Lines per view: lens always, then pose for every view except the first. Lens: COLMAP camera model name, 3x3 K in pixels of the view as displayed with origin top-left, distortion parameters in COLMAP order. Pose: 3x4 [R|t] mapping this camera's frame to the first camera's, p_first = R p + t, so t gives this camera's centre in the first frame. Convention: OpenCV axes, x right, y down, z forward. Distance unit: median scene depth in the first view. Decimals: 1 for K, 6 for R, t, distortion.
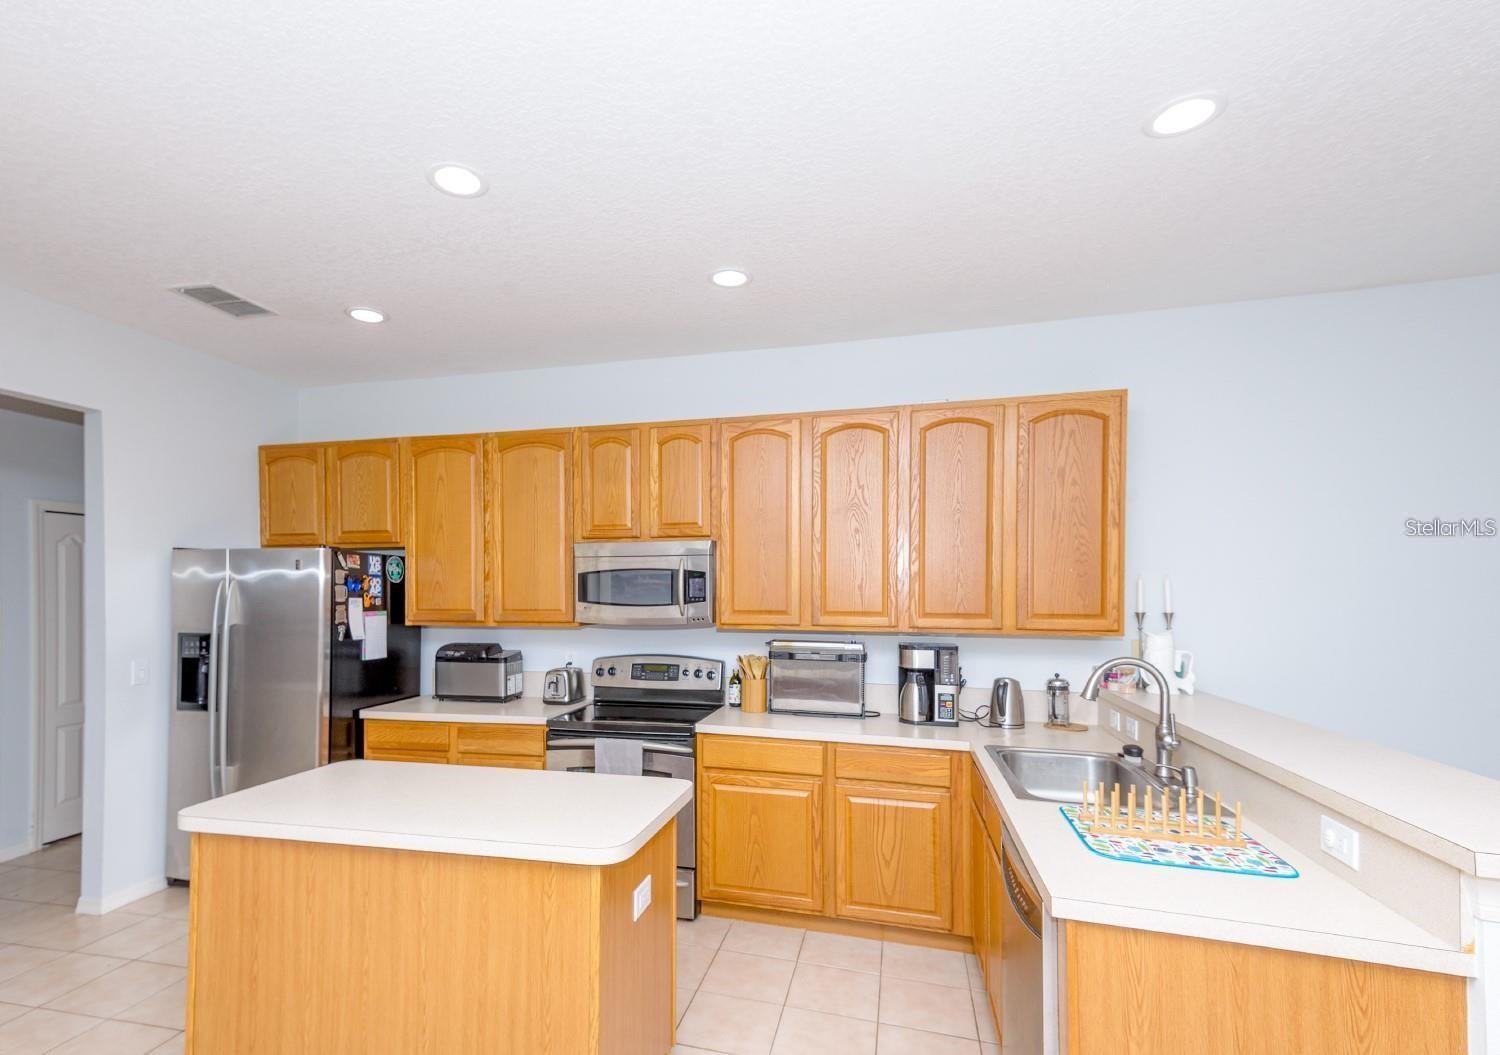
lens RADIAL K [[728.4, 0, 695.9], [0, 728.4, 569.2], [0, 0, 1]] dist [0.052281, 0.000287]
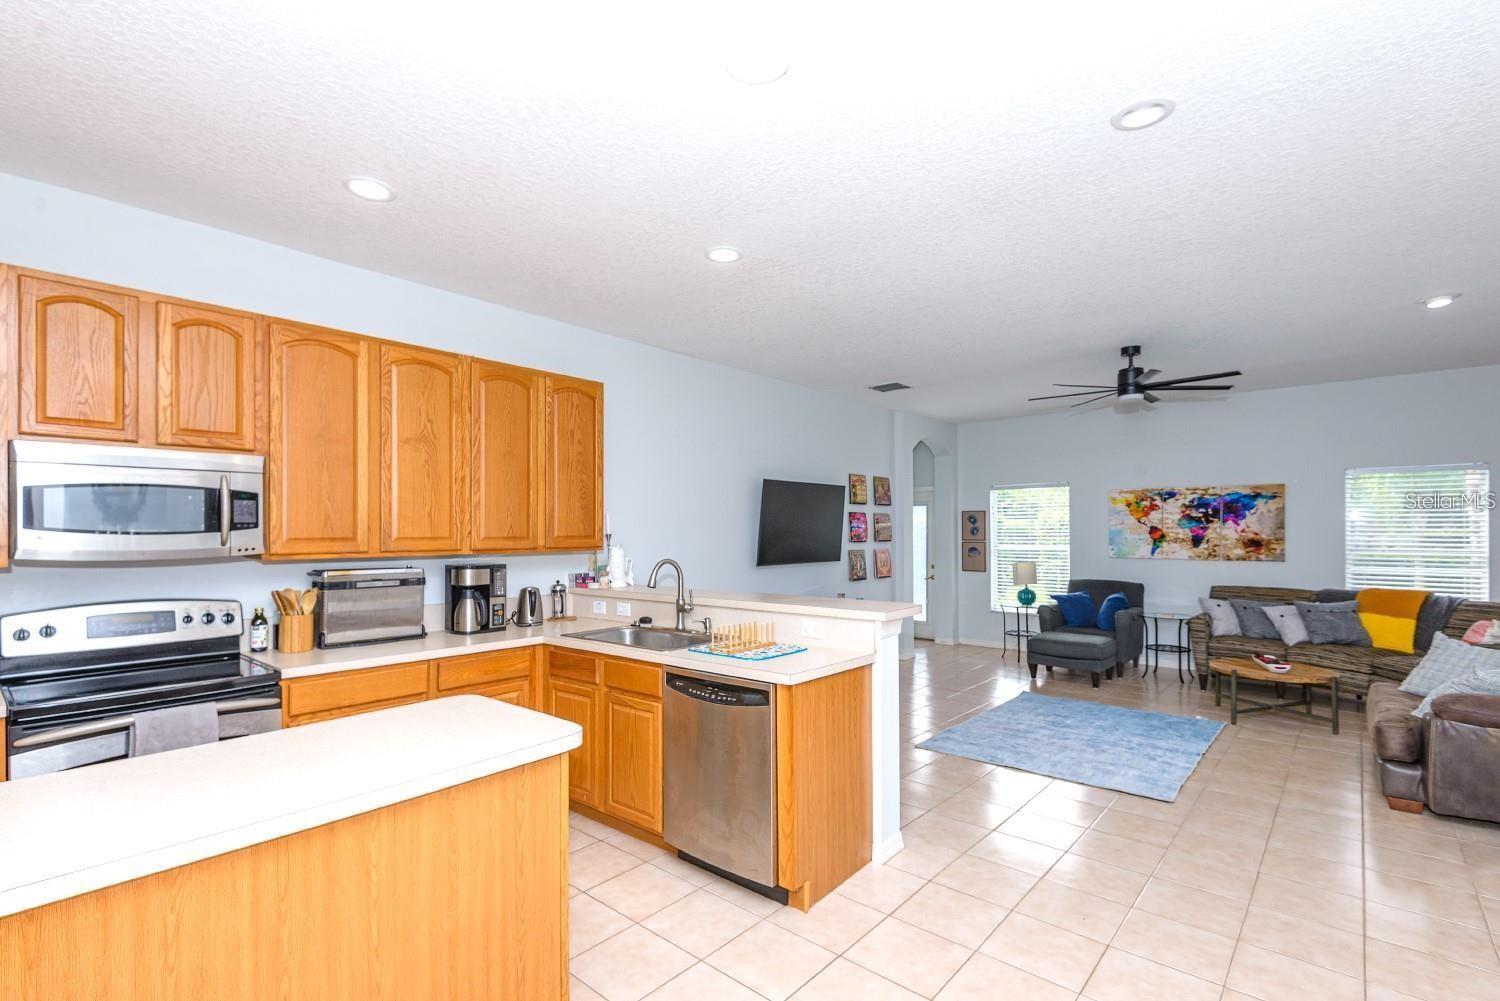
lens RADIAL K [[675.2, 0, 741.5], [0, 675.2, 506.1], [0, 0, 1]] dist [-0.000364, -0.003538]
pose [[0.436490, 0.029652, 0.899220, -0.444283], [-0.022088, 0.999509, -0.022237, 0.023436], [-0.899438, -0.010156, 0.436931, 0.149893]]
